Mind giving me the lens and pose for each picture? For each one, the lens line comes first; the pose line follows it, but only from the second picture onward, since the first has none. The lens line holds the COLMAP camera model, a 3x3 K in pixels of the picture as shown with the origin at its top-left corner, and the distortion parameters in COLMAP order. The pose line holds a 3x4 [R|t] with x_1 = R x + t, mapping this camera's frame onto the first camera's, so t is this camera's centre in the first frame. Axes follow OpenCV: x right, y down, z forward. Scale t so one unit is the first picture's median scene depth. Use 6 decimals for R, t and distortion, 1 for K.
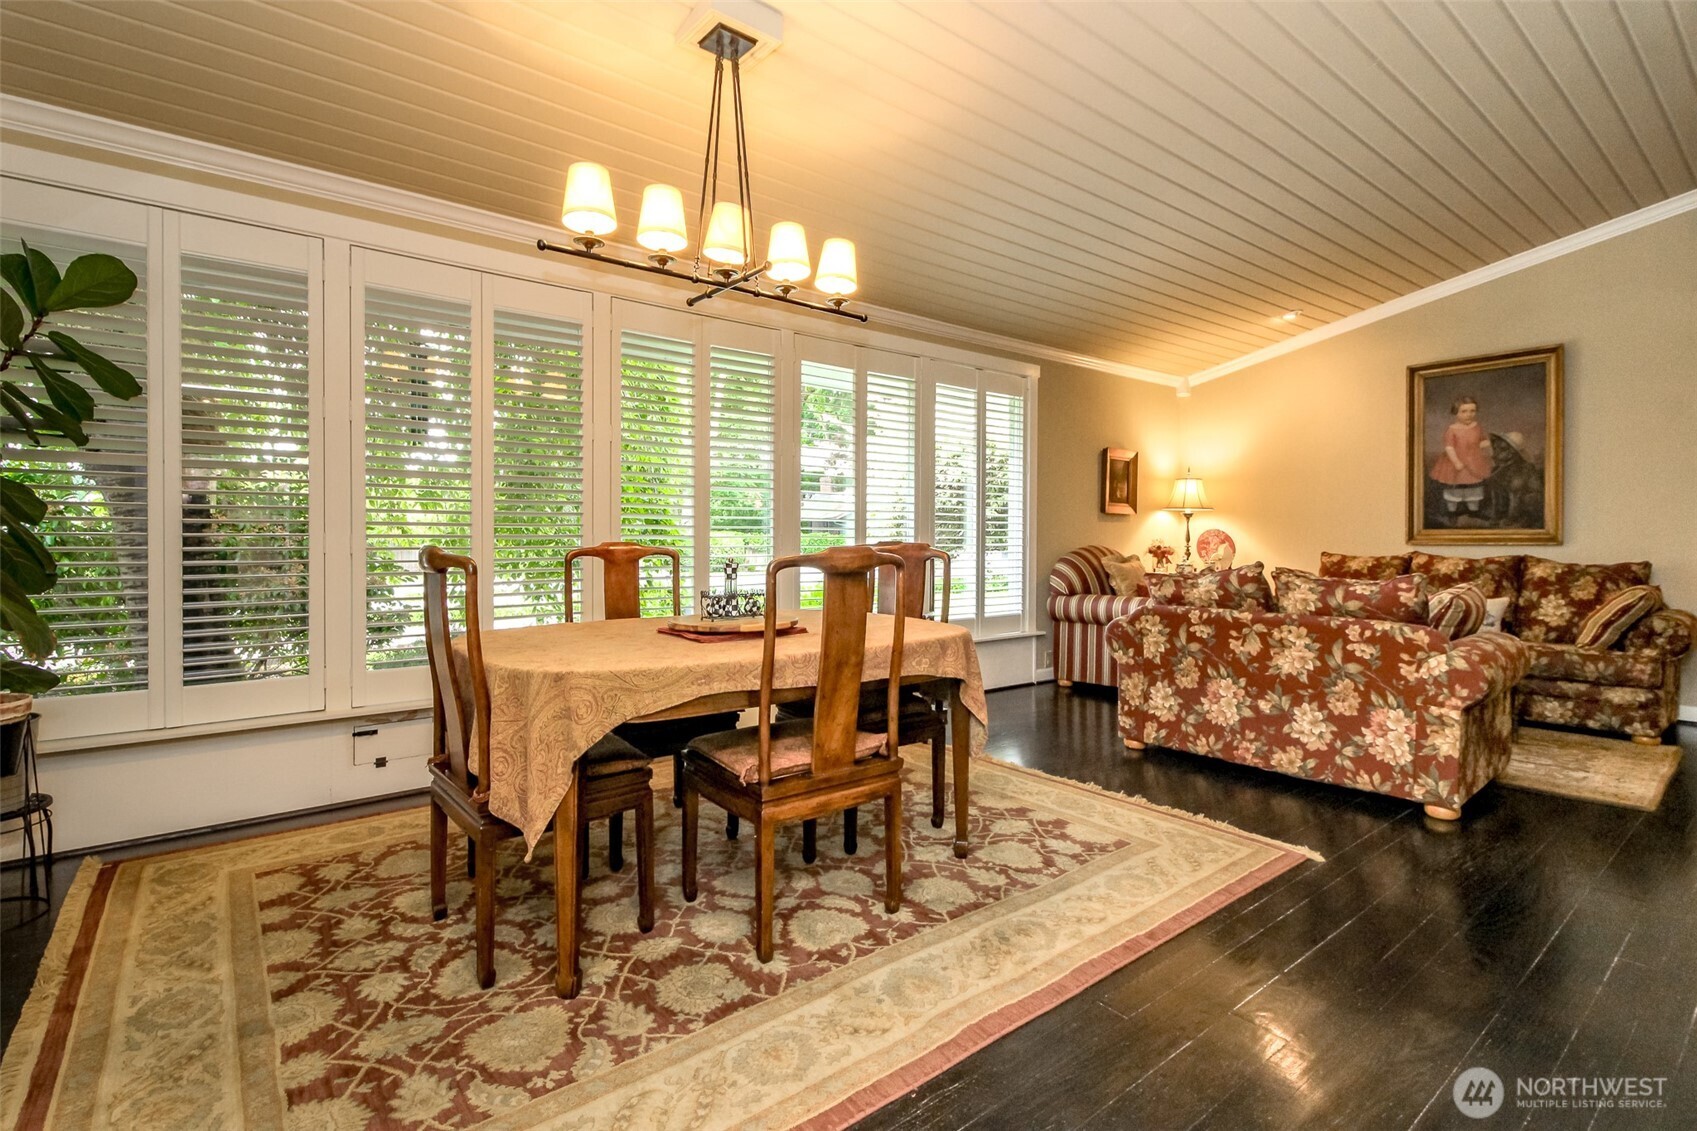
lens RADIAL K [[783.3, 0, 827.4], [0, 783.3, 538.9], [0, 0, 1]] dist [0.000564, -0.000028]
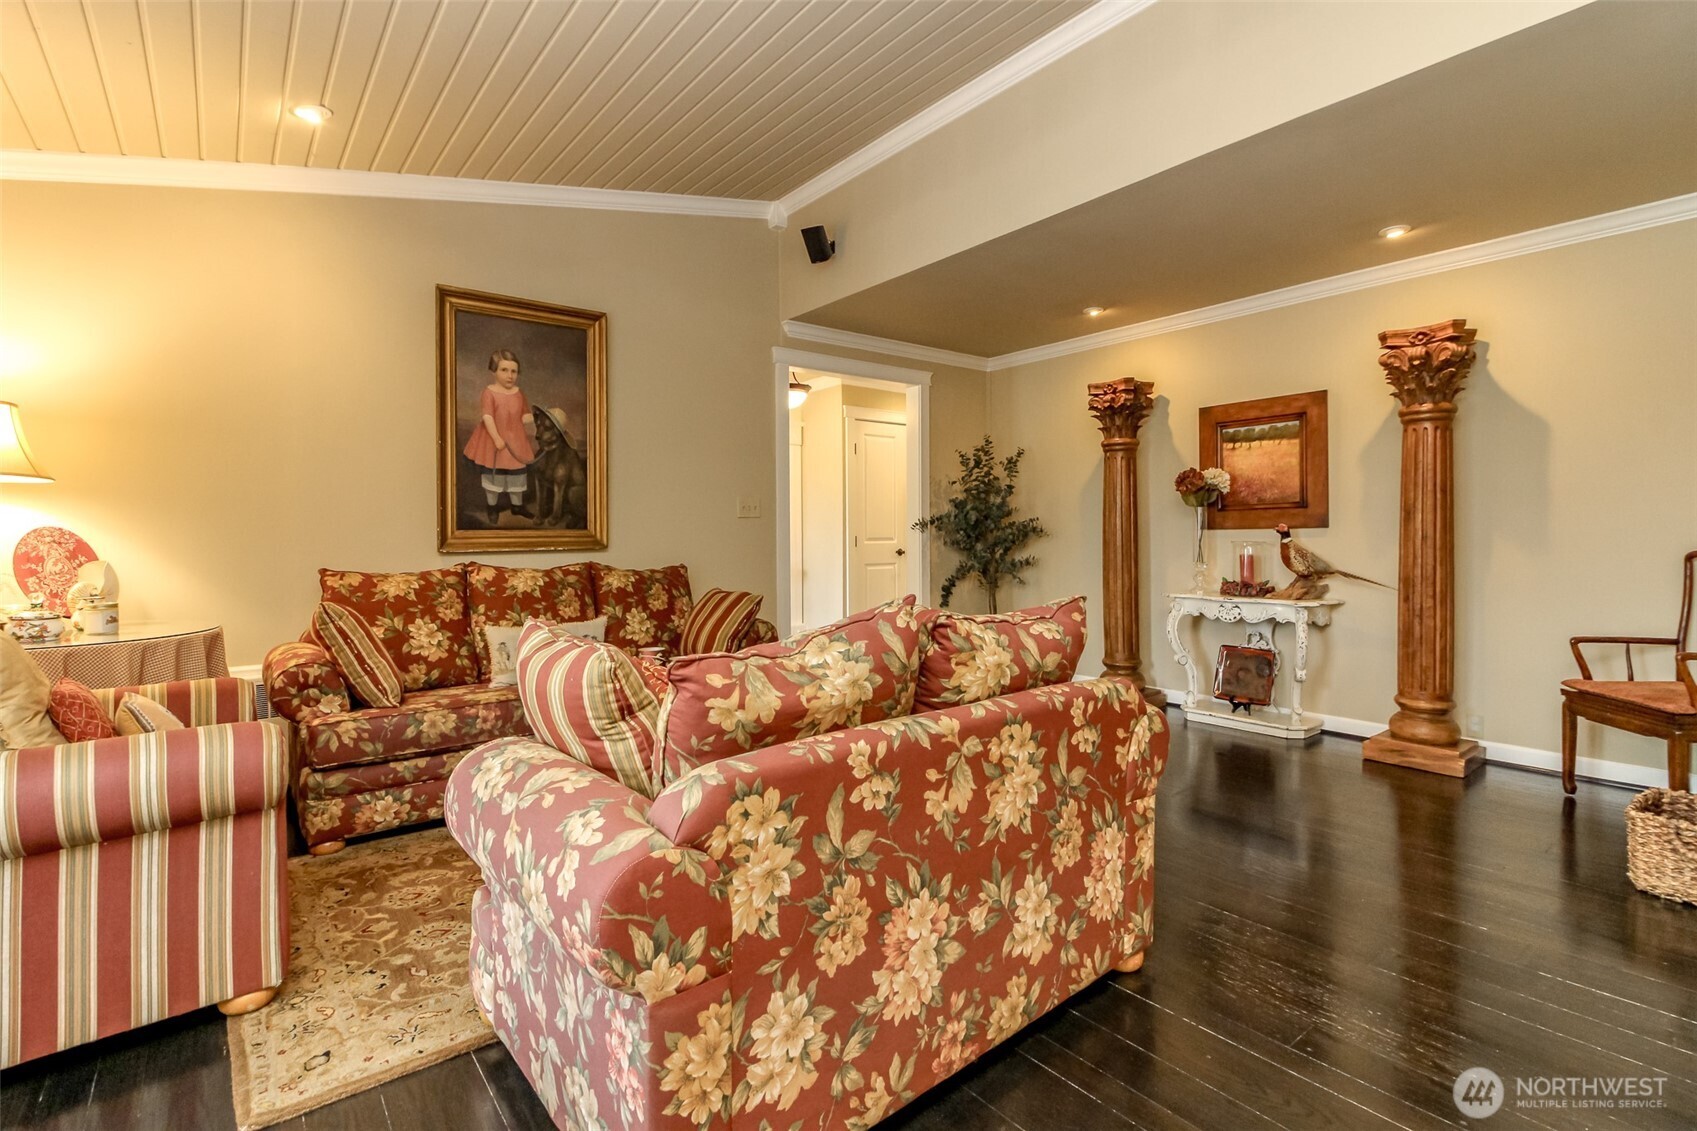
lens RADIAL K [[783.3, 0, 827.4], [0, 783.3, 538.9], [0, 0, 1]] dist [0.000564, -0.000028]
pose [[-0.009783, -0.002397, 0.999949, 0.101915], [0.010248, 0.999944, 0.002497, -0.003884], [-0.999900, 0.010272, -0.009758, 0.969929]]
